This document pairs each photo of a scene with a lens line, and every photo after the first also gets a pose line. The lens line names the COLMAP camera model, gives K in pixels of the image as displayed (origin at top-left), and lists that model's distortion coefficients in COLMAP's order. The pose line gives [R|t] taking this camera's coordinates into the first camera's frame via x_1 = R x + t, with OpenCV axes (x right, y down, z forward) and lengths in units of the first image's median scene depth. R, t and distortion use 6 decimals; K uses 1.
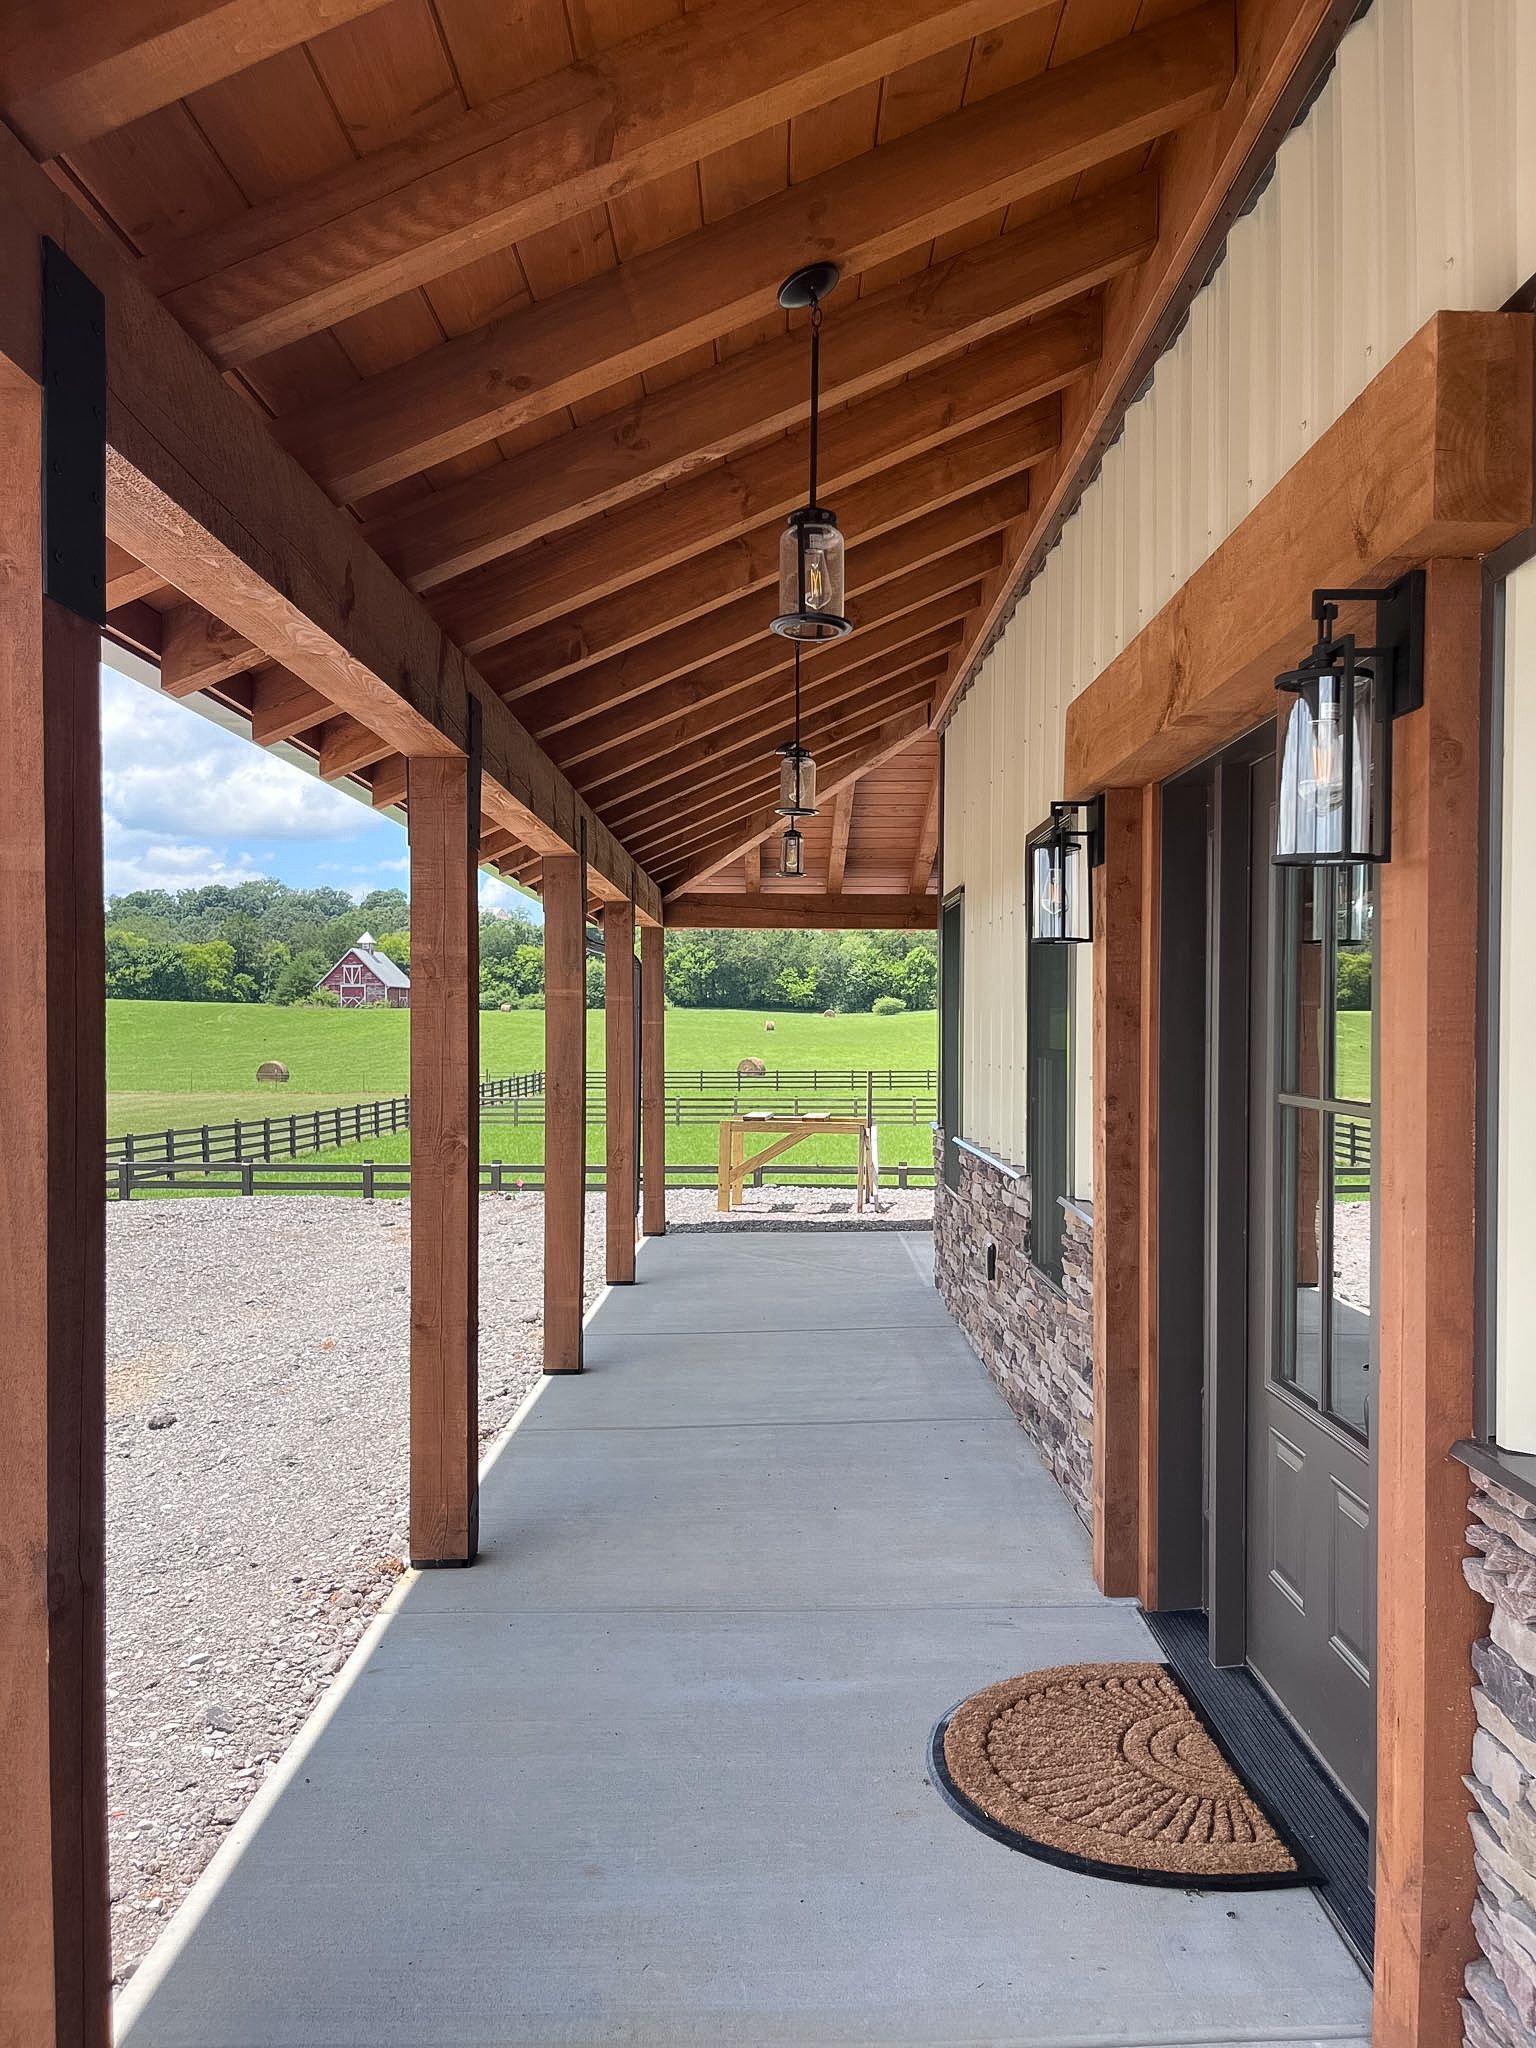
lens RADIAL K [[1577.6, 0, 768.0], [0, 1577.6, 1024.0], [0, 0, 1]] dist [0.061368, -0.076520]
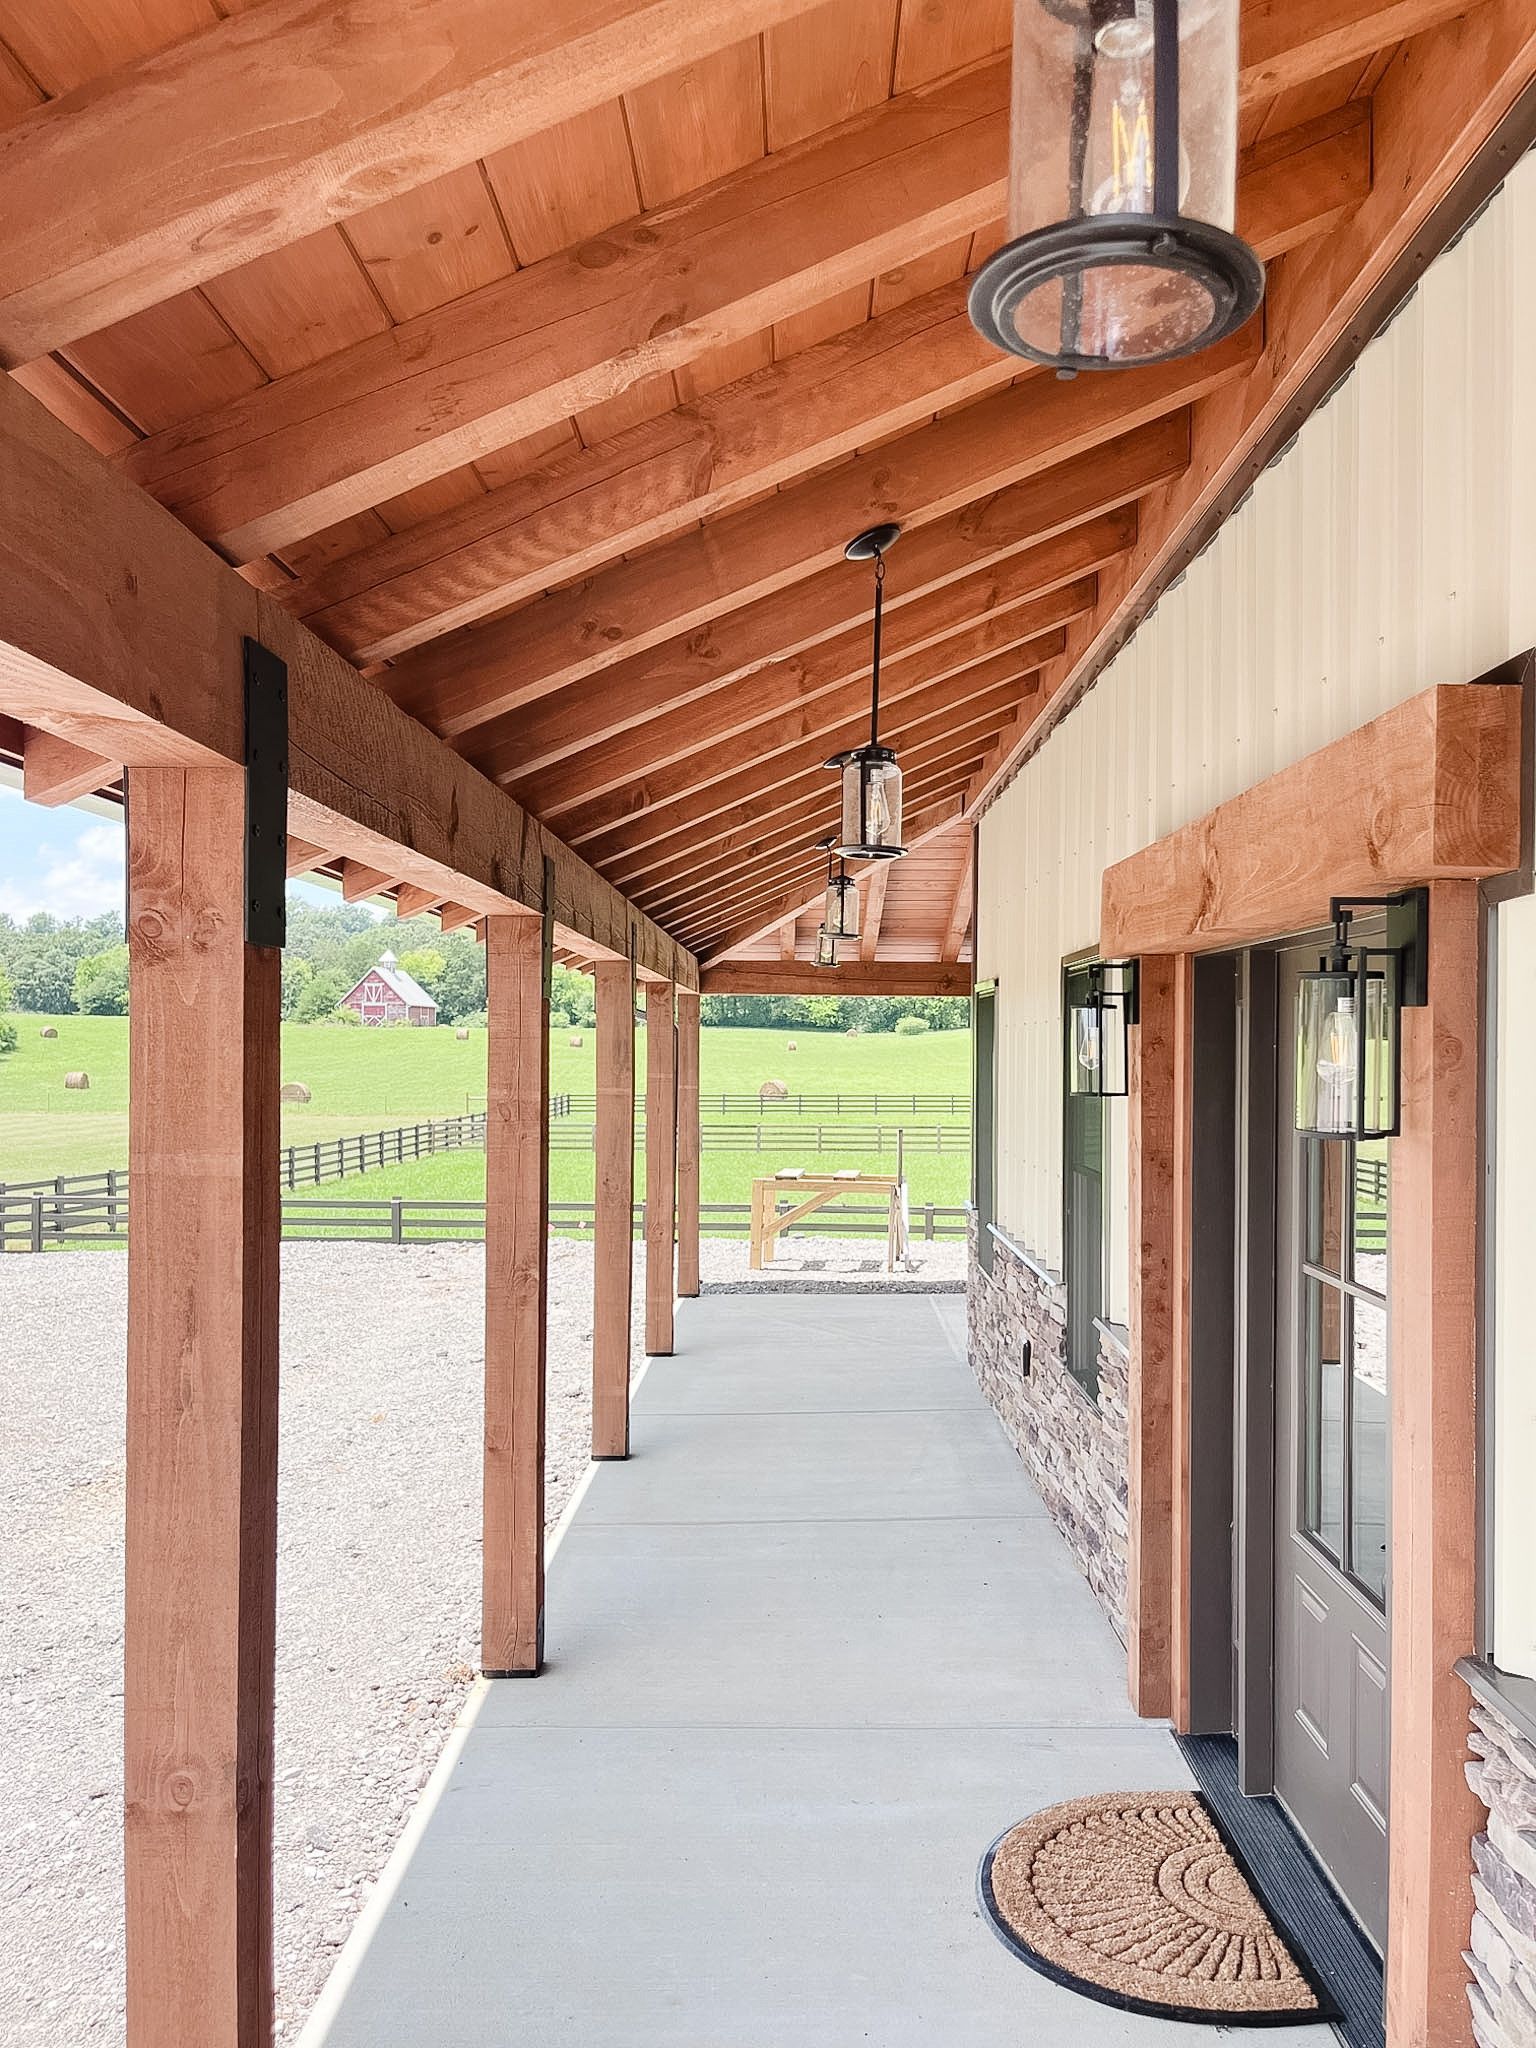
lens RADIAL K [[1587.1, 0, 768.0], [0, 1587.1, 1024.0], [0, 0, 1]] dist [0.070539, -0.095334]
pose [[0.999882, 0.004749, -0.014588, -0.025287], [-0.004959, 0.999884, -0.014389, -0.097983], [0.014518, 0.014459, 0.999790, -0.088771]]
